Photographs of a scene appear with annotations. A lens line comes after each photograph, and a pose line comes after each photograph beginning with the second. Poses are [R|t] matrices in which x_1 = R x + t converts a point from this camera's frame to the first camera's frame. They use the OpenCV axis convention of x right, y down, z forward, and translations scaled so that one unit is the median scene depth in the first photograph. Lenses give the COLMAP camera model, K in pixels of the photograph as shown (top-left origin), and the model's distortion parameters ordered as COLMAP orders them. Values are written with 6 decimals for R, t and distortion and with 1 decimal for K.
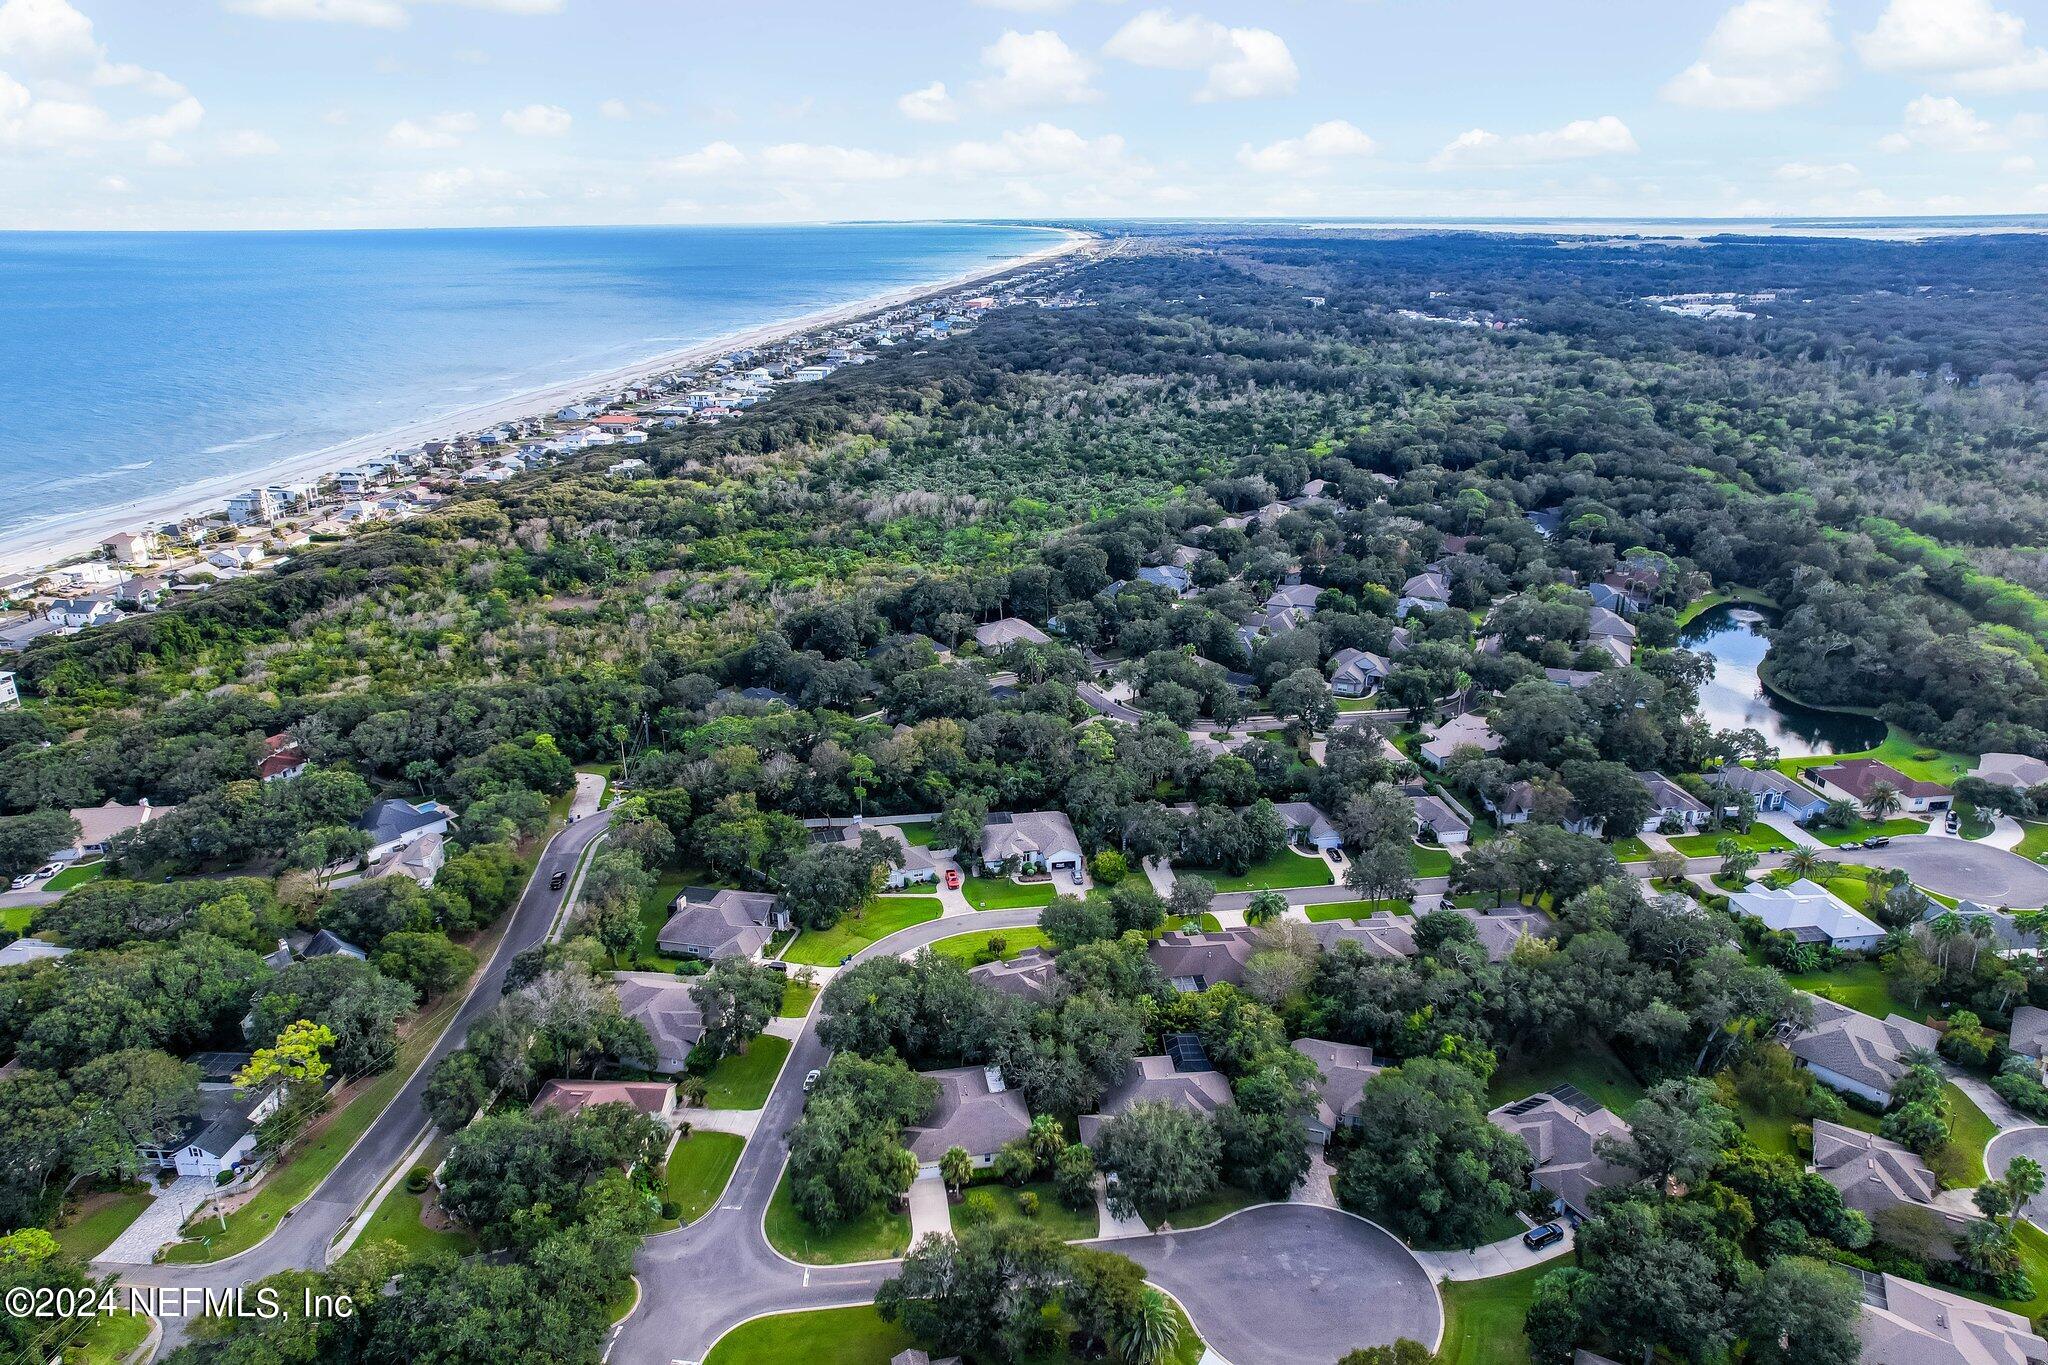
lens RADIAL K [[1319.3, 0, 1024.0], [0, 1319.3, 682.5], [0, 0, 1]] dist [-0.049050, 0.063080]
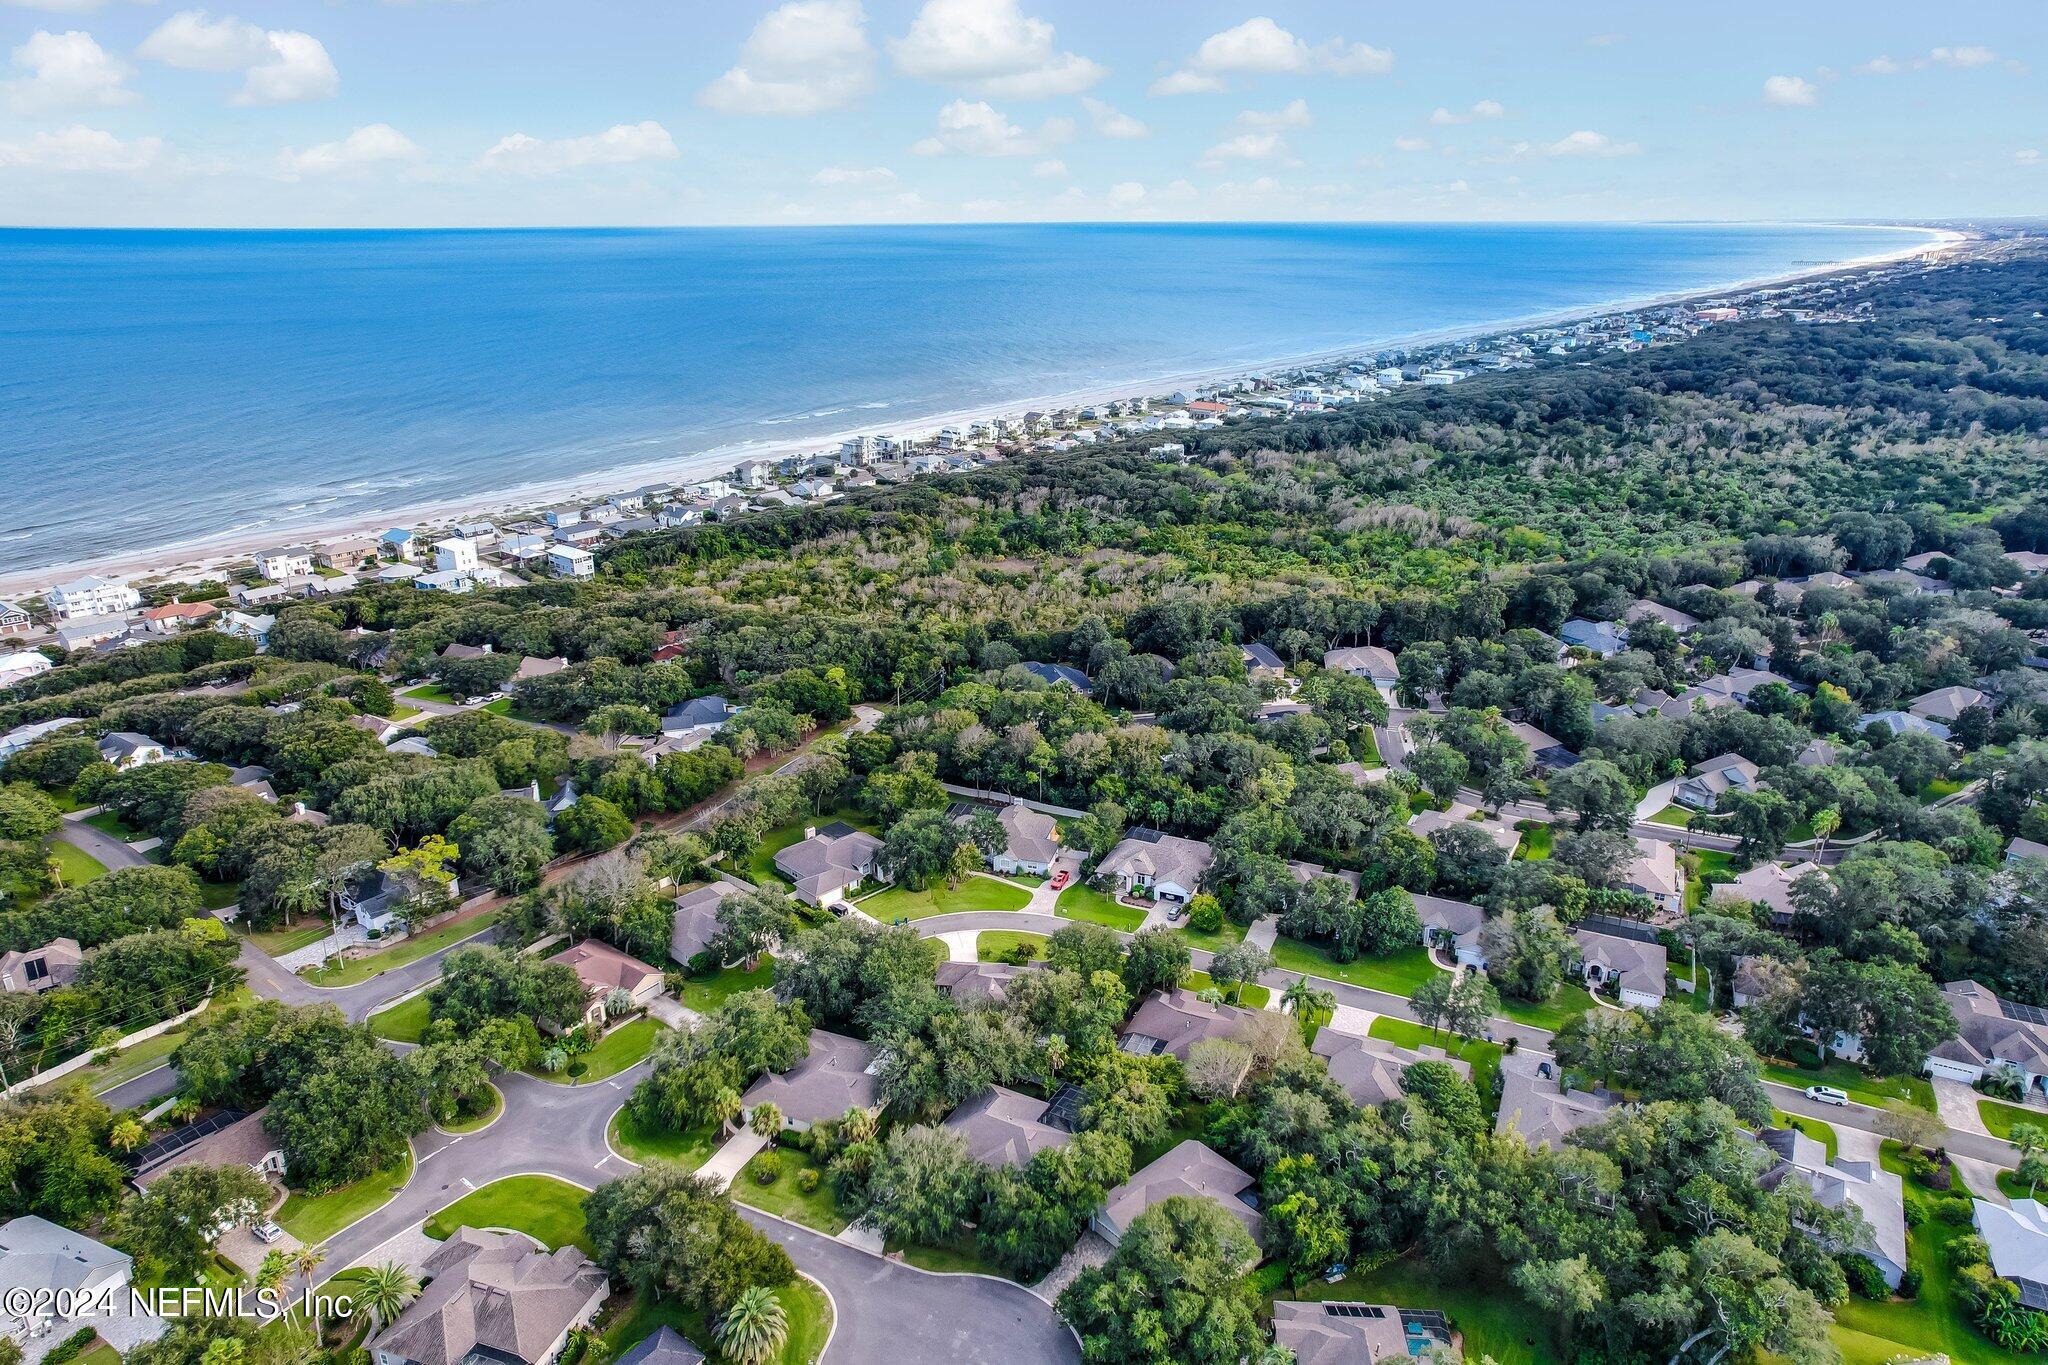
lens RADIAL K [[1294.0, 0, 1024.0], [0, 1294.0, 682.5], [0, 0, 1]] dist [-0.001185, 0.001962]
pose [[0.844644, 0.188610, -0.501002, 0.295294], [-0.184944, 0.981063, 0.057538, -0.037566], [0.502367, 0.044059, 0.863532, 0.100306]]
